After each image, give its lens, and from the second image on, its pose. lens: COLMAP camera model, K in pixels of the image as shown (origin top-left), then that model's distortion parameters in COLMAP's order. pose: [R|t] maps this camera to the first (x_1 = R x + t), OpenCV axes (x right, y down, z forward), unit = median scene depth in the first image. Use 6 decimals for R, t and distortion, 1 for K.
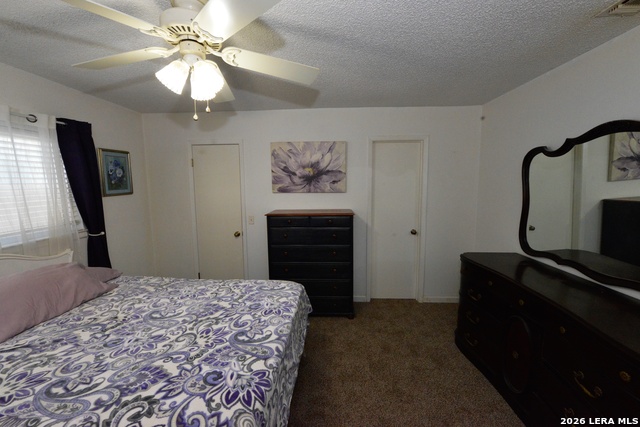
lens RADIAL K [[252.2, 0, 319.8], [0, 252.2, 211.4], [0, 0, 1]] dist [-0.006177, -0.000213]
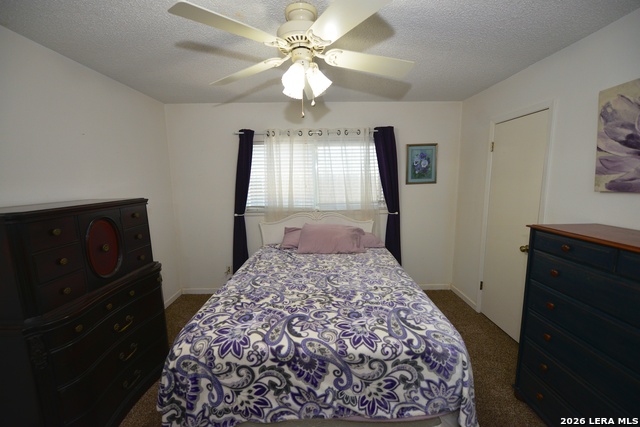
lens RADIAL K [[252.2, 0, 319.8], [0, 252.2, 211.4], [0, 0, 1]] dist [-0.006177, -0.000213]
pose [[0.067918, 0.144357, -0.987192, 0.325652], [-0.106609, 0.984862, 0.136681, -0.048978], [0.991979, 0.095960, 0.082279, 0.466903]]
